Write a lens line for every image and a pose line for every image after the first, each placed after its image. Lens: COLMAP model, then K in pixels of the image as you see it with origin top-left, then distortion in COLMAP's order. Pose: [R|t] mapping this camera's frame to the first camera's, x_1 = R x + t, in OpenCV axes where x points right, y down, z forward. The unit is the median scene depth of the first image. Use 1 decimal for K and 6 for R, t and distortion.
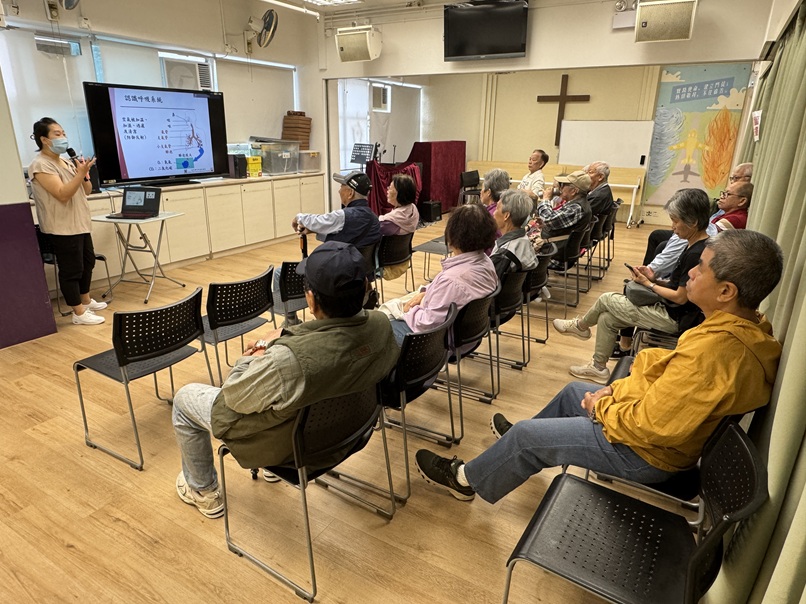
lens RADIAL K [[514.2, 0, 403.0], [0, 514.2, 302.0], [0, 0, 1]] dist [0.001509, 0.004845]
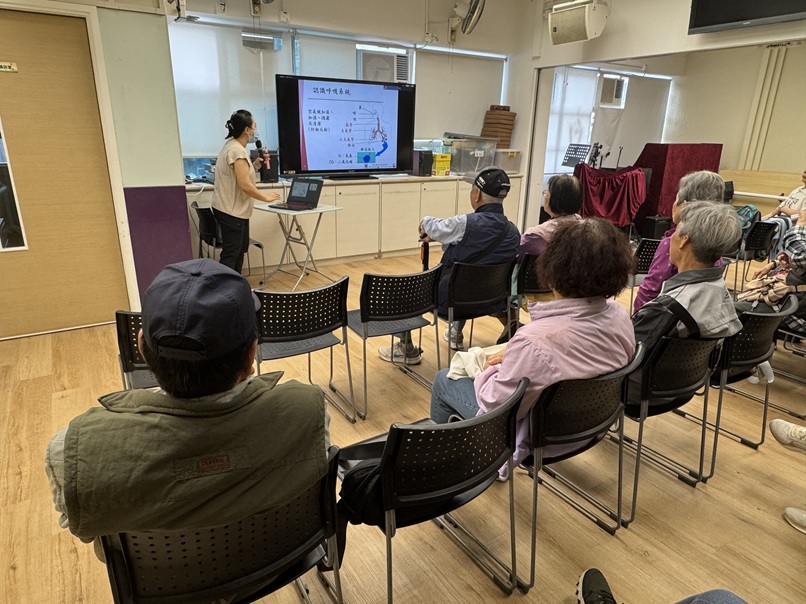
lens RADIAL K [[514.2, 0, 403.0], [0, 514.2, 302.0], [0, 0, 1]] dist [0.001509, 0.004845]
pose [[0.895760, 0.146089, -0.419847, 0.087201], [-0.150561, 0.988341, 0.022674, -0.032961], [0.418265, 0.042902, 0.907311, 0.161452]]
